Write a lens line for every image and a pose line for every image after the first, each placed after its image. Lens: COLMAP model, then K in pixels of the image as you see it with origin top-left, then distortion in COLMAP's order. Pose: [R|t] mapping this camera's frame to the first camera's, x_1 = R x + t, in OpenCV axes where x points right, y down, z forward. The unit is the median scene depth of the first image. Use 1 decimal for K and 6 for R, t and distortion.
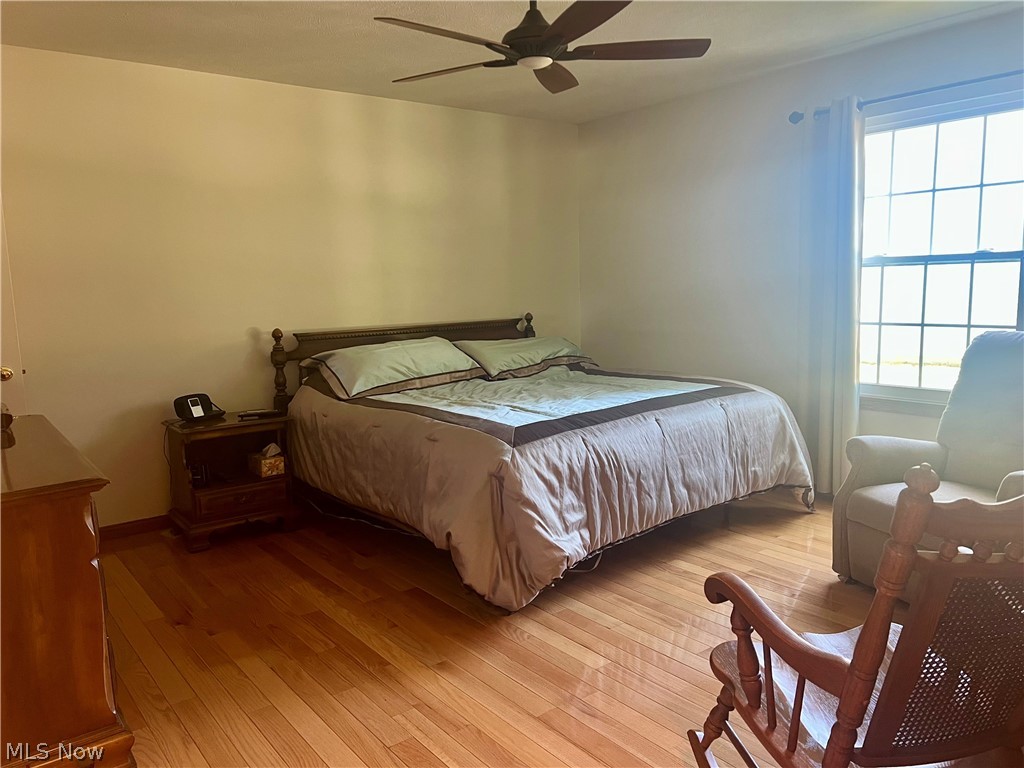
lens RADIAL K [[767.6, 0, 509.0], [0, 767.6, 389.7], [0, 0, 1]] dist [0.061441, -0.087037]
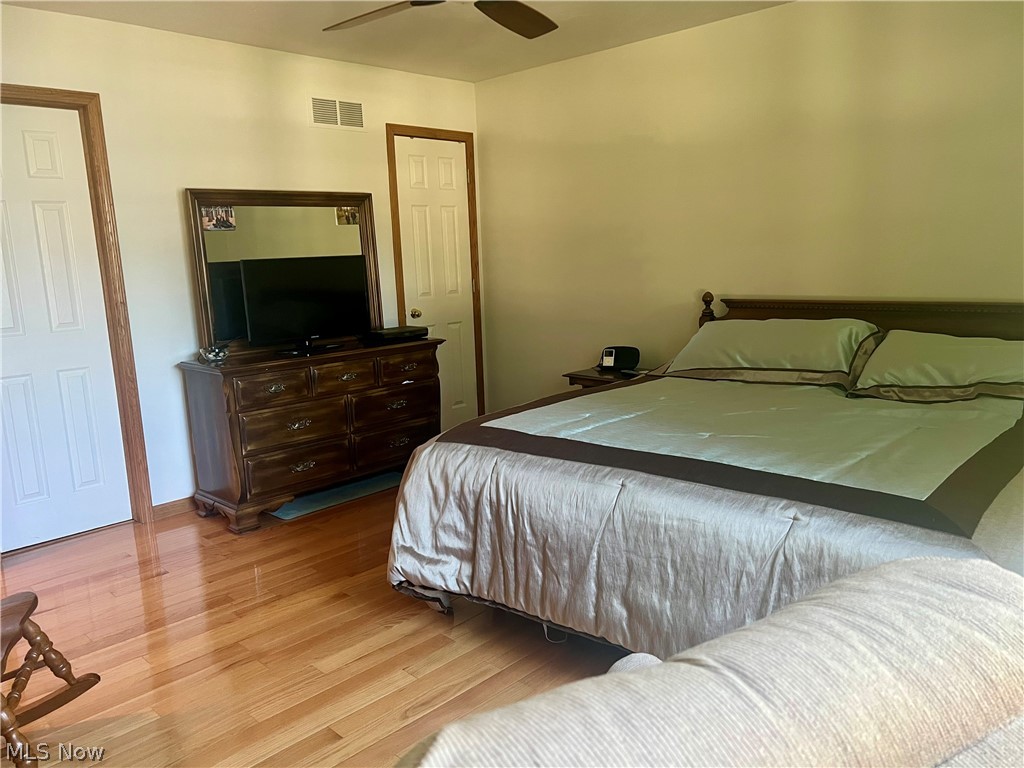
lens RADIAL K [[767.6, 0, 509.0], [0, 767.6, 389.7], [0, 0, 1]] dist [0.061441, -0.087037]
pose [[0.124799, 0.200271, -0.971760, 0.854726], [-0.105287, 0.976560, 0.187738, -0.160030], [0.986580, 0.078884, 0.142960, 0.889411]]
